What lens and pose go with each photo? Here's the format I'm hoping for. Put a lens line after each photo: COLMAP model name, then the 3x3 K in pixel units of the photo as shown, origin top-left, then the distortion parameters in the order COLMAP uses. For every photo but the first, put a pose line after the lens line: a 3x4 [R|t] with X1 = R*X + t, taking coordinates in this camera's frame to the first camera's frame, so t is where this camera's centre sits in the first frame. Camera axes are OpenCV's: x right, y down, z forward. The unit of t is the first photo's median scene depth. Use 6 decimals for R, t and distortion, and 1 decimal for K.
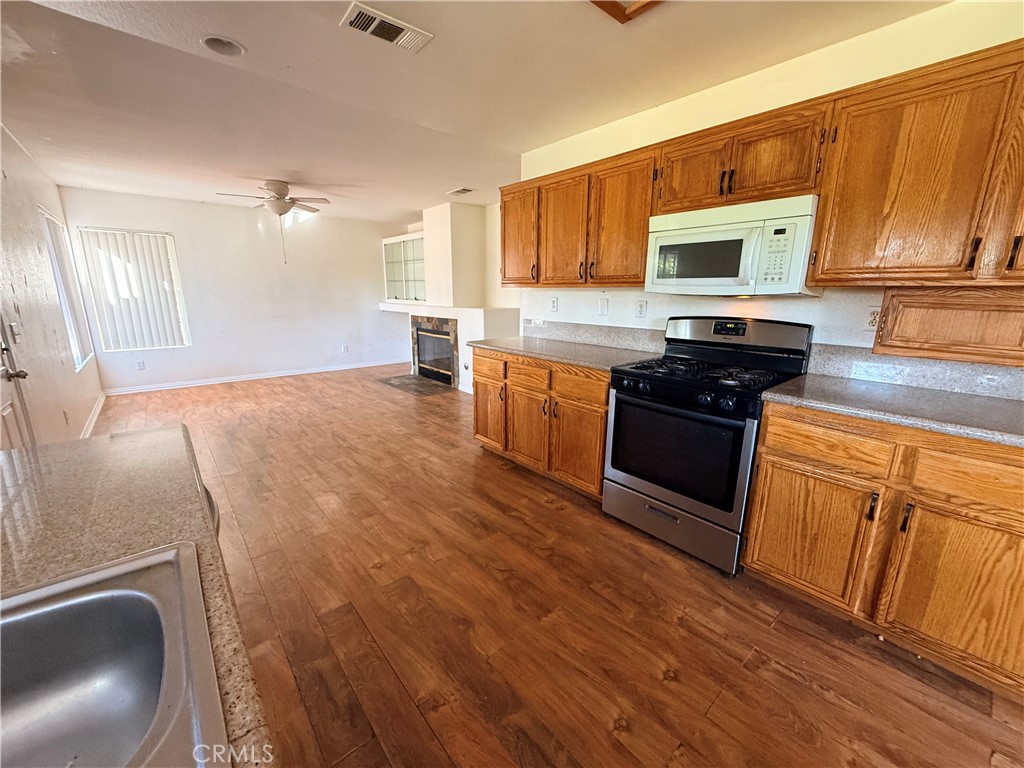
lens RADIAL K [[409.6, 0, 509.4], [0, 409.6, 384.8], [0, 0, 1]] dist [0.001027, -0.000125]
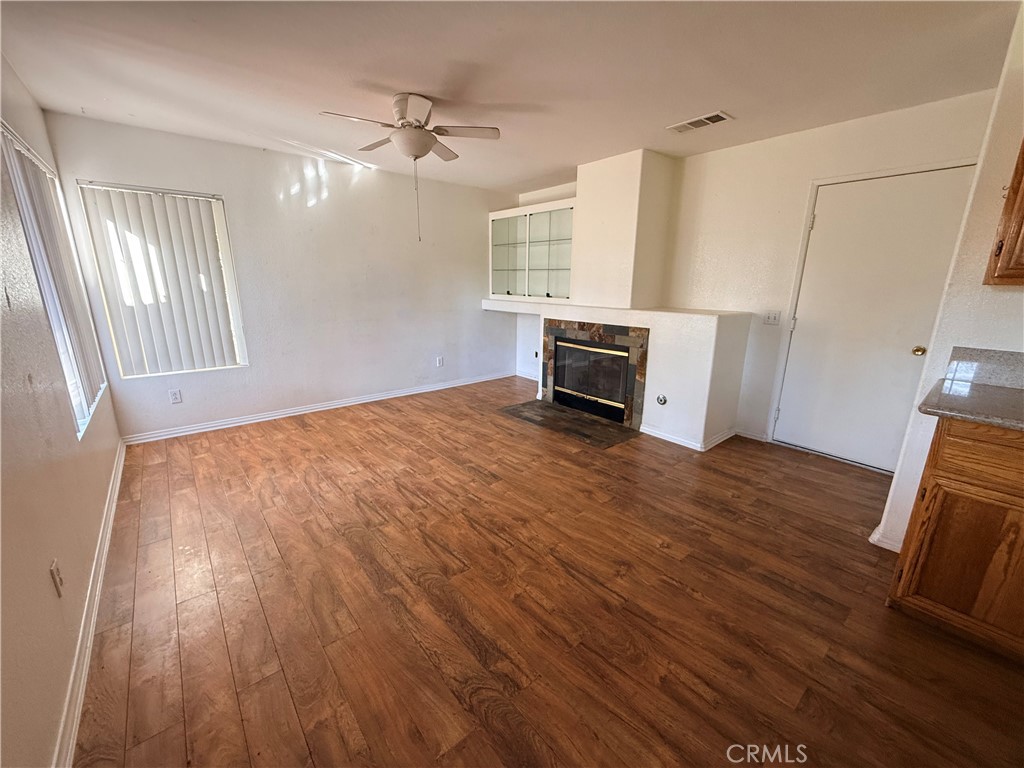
lens RADIAL K [[409.6, 0, 509.4], [0, 409.6, 384.8], [0, 0, 1]] dist [0.001027, -0.000125]
pose [[0.999958, 0.003969, -0.008281, -0.345400], [-0.003758, 0.999672, 0.025348, -0.084575], [0.008379, -0.025316, 0.999644, 0.332120]]
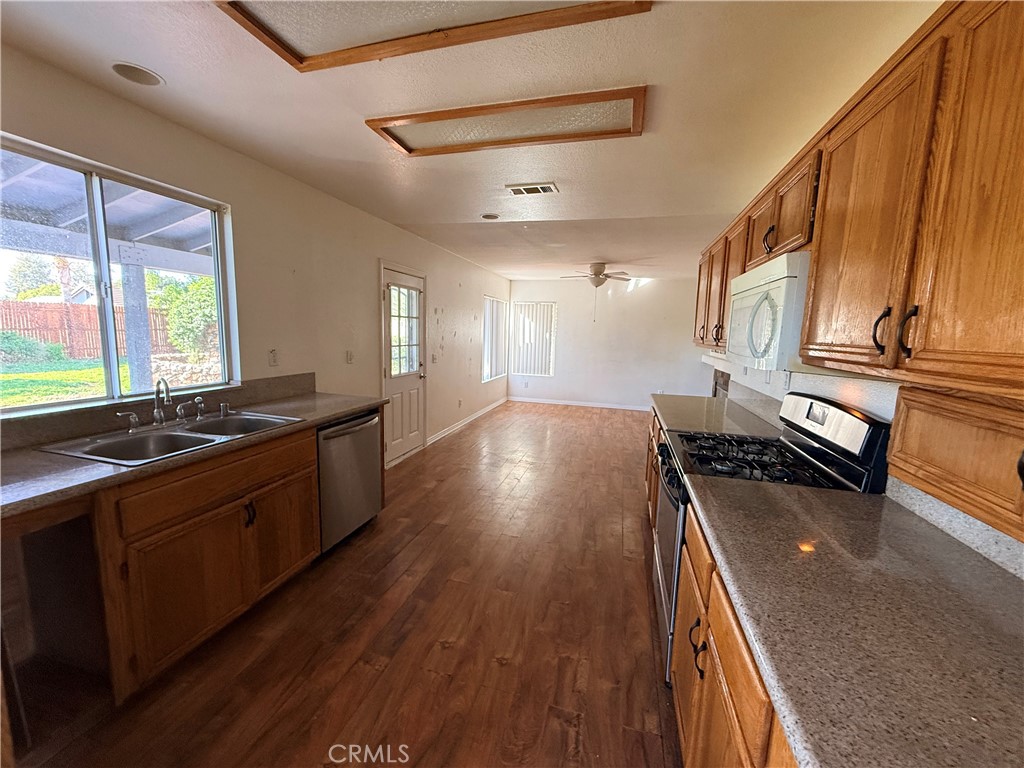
lens RADIAL K [[409.6, 0, 509.4], [0, 409.6, 384.8], [0, 0, 1]] dist [0.001027, -0.000125]
pose [[0.560115, 0.118459, -0.819901, 0.352353], [-0.211185, 0.977441, -0.003050, -0.027958], [0.801044, 0.174859, 0.572497, 0.044138]]
